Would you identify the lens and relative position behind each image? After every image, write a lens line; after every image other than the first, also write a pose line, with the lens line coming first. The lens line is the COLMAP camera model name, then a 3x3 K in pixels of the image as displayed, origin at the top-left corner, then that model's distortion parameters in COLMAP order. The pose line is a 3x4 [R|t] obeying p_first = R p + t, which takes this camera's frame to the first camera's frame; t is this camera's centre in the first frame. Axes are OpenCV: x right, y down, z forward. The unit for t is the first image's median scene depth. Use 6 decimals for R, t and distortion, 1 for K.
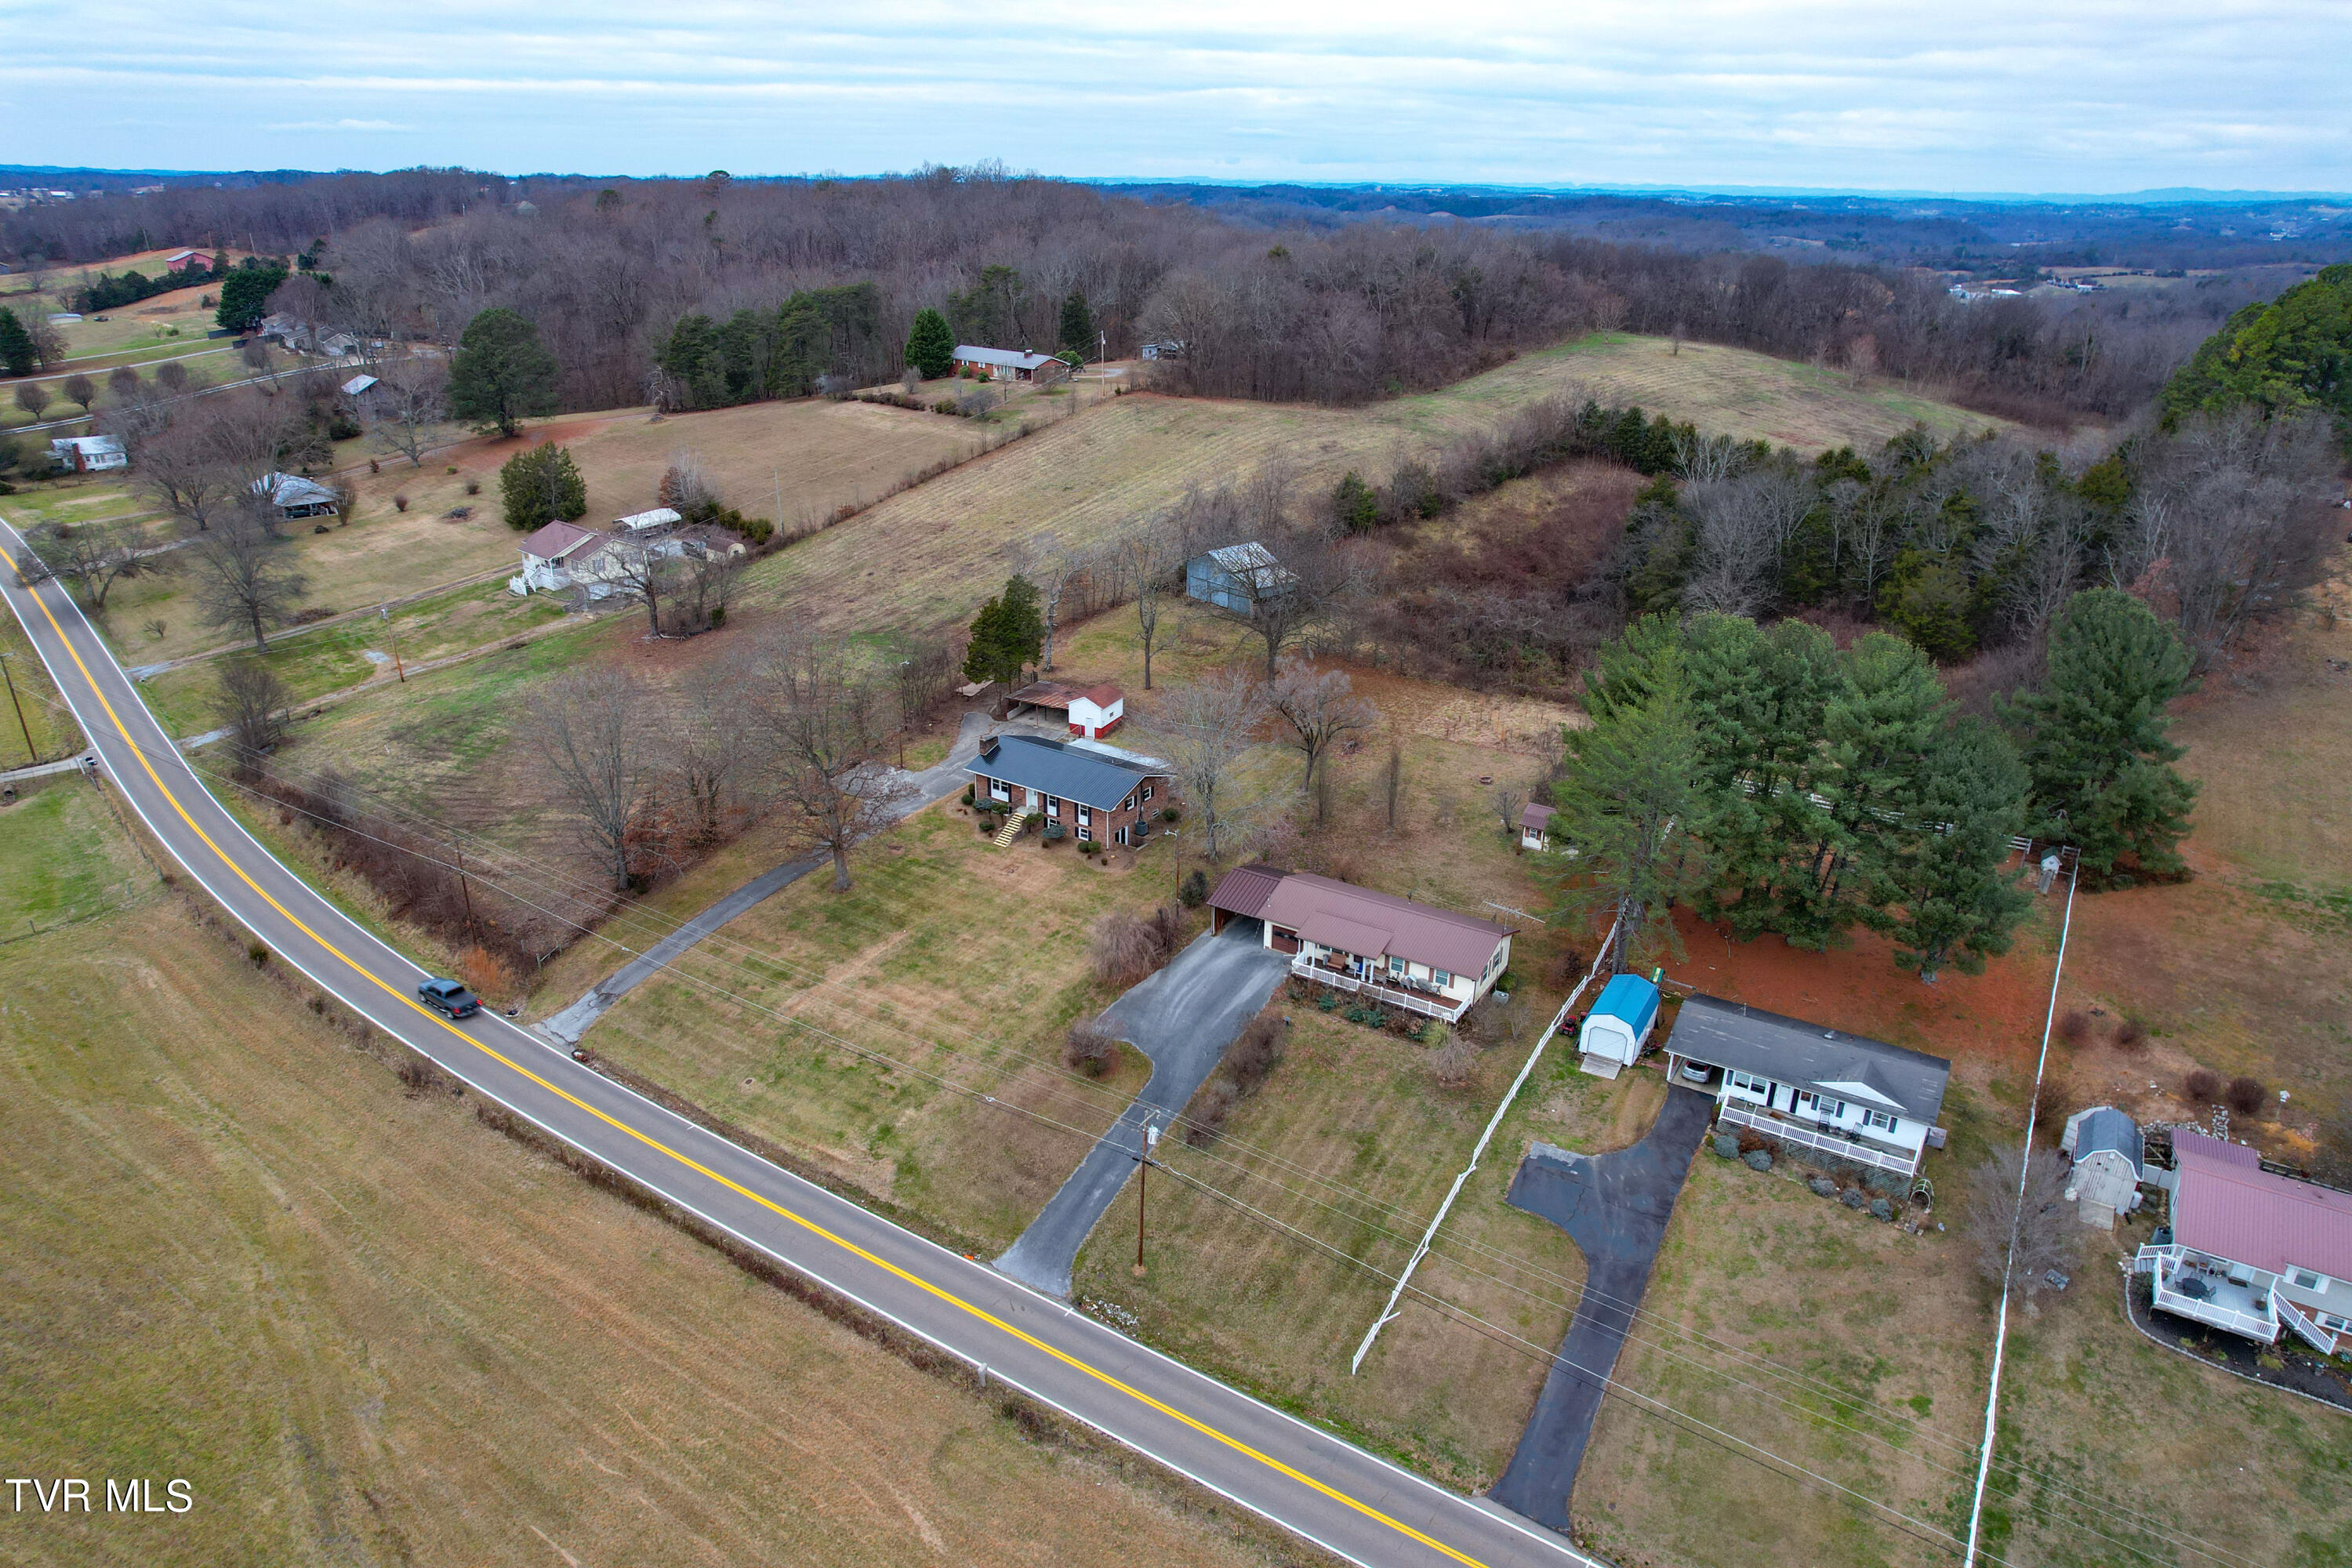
lens RADIAL K [[1506.6, 0, 1177.0], [0, 1506.6, 799.5], [0, 0, 1]] dist [-0.083510, 0.075289]
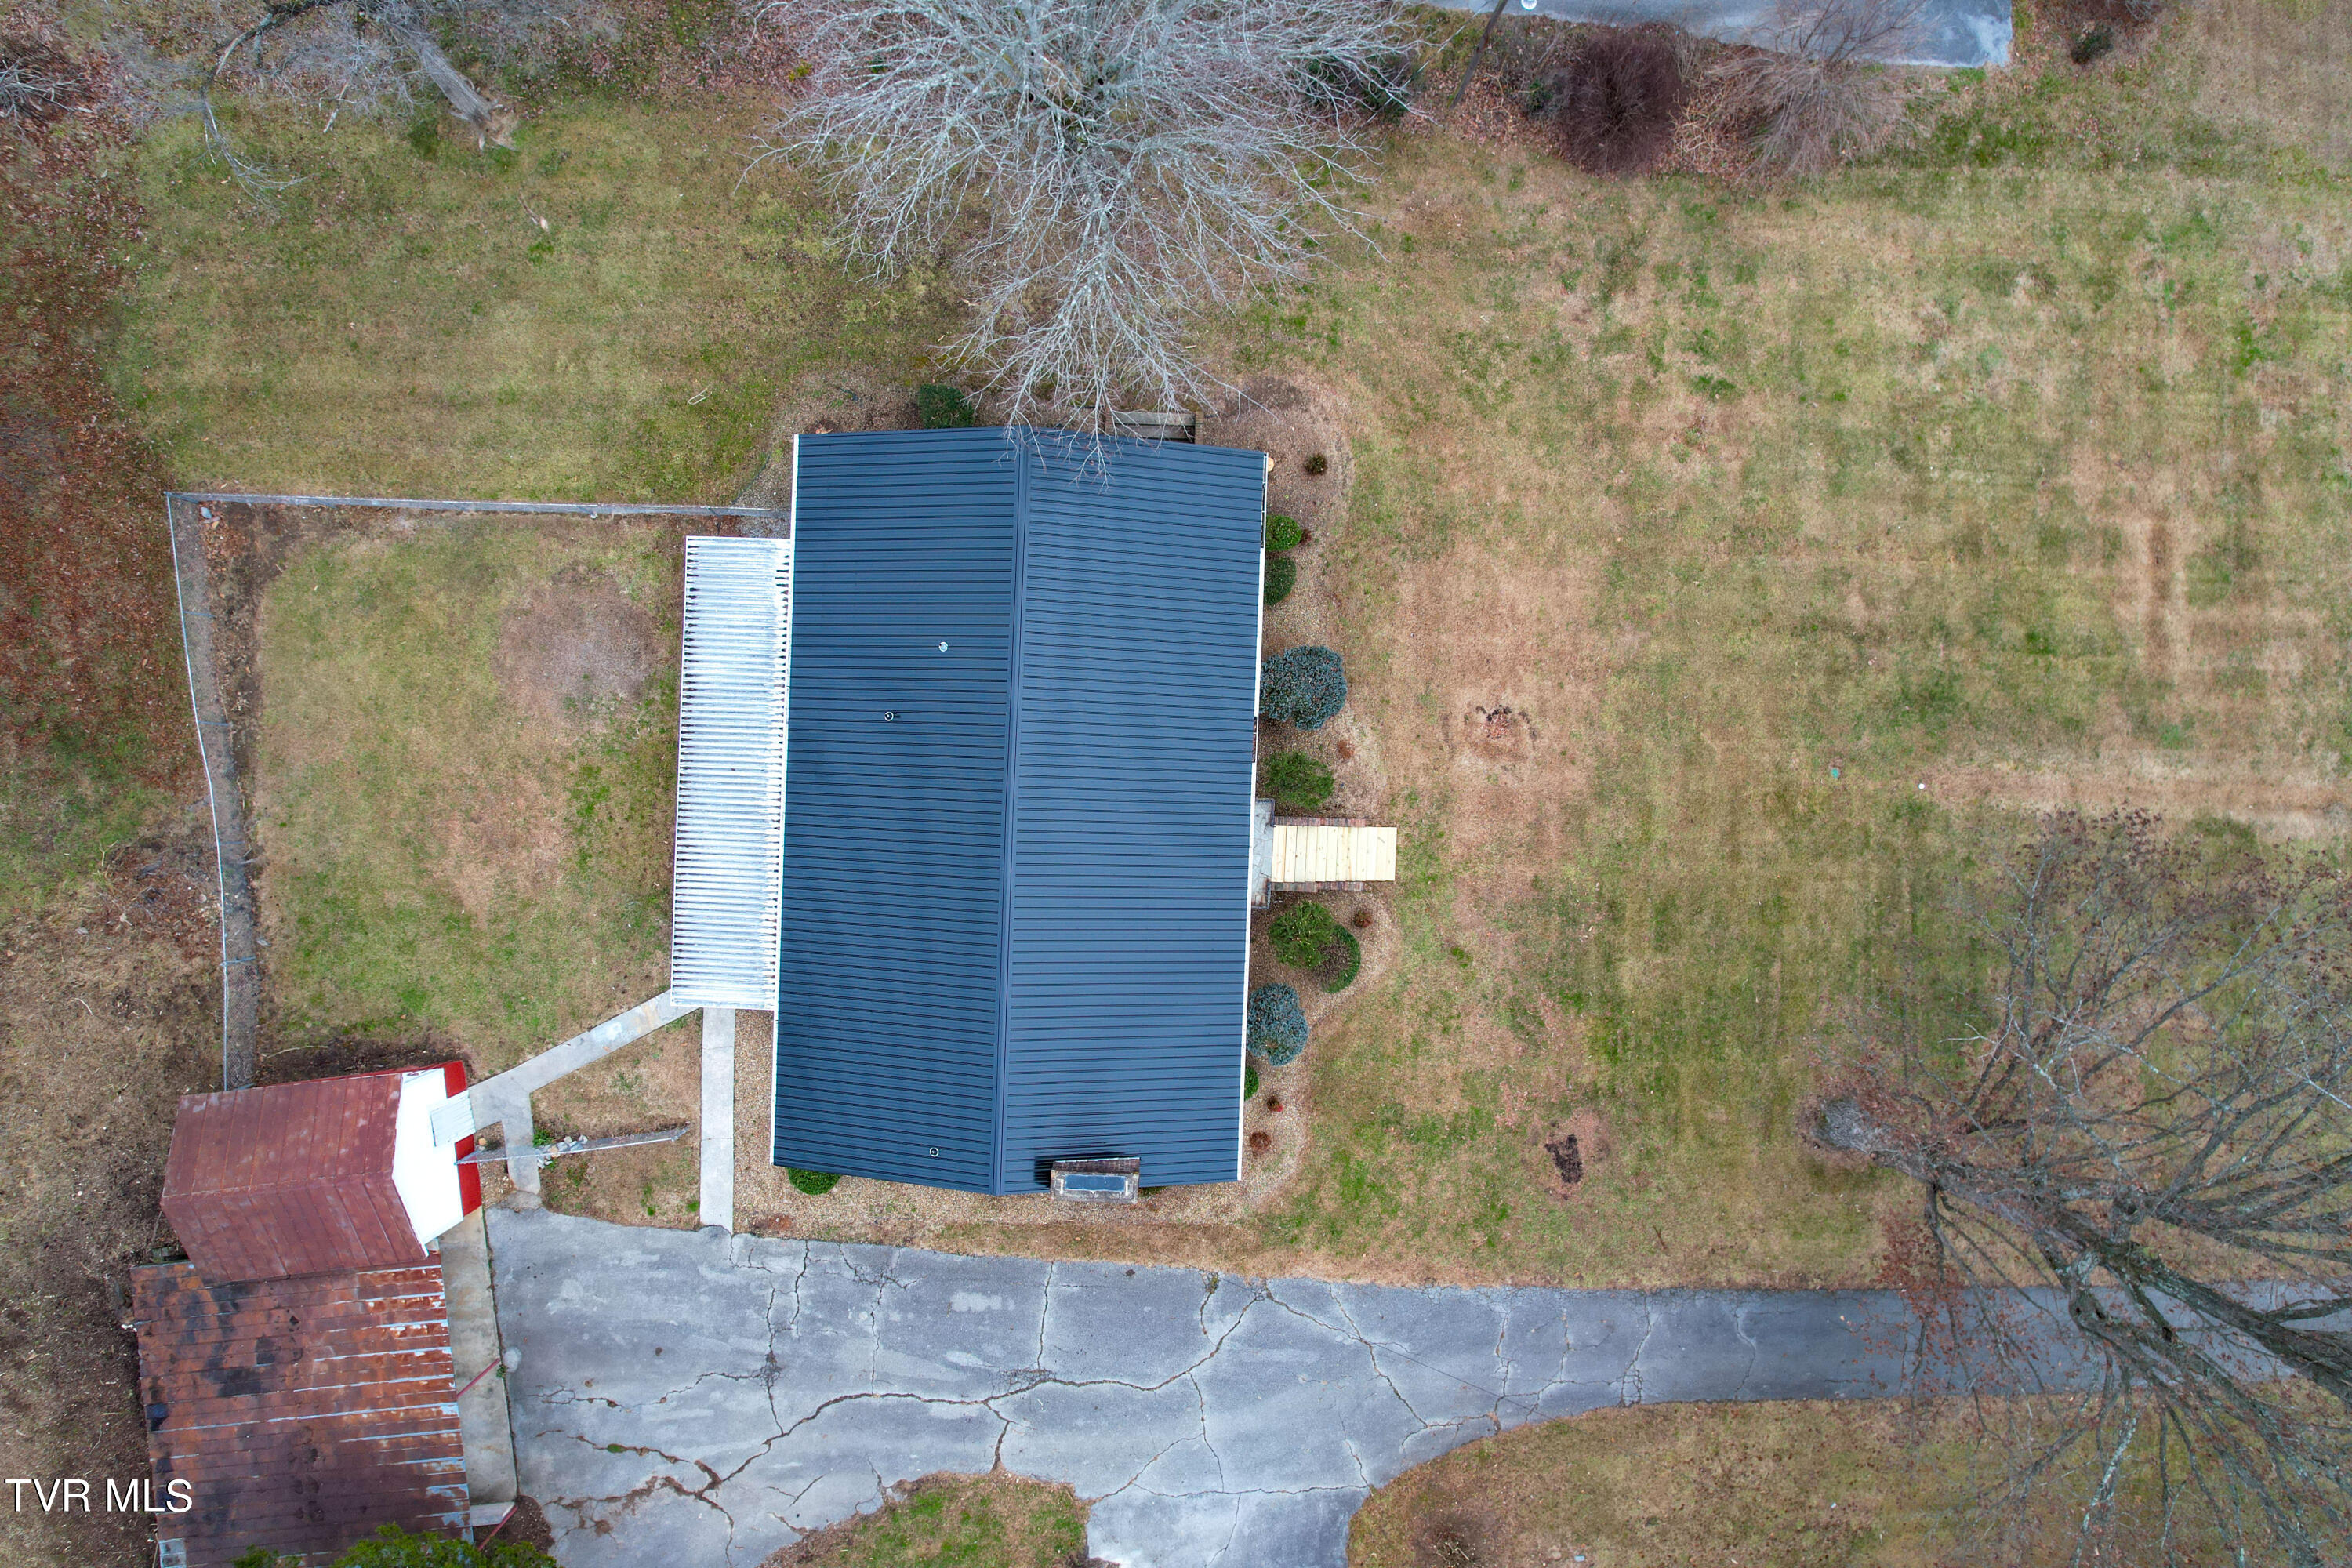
lens RADIAL K [[1486.8, 0, 1176.0], [0, 1486.8, 784.0], [0, 0, 1]] dist [-0.087858, 0.080160]
pose [[-0.527773, -0.848931, -0.027787, -0.095839], [0.318967, -0.228406, 0.919832, -0.304417], [-0.787220, 0.476599, 0.391327, 1.148154]]
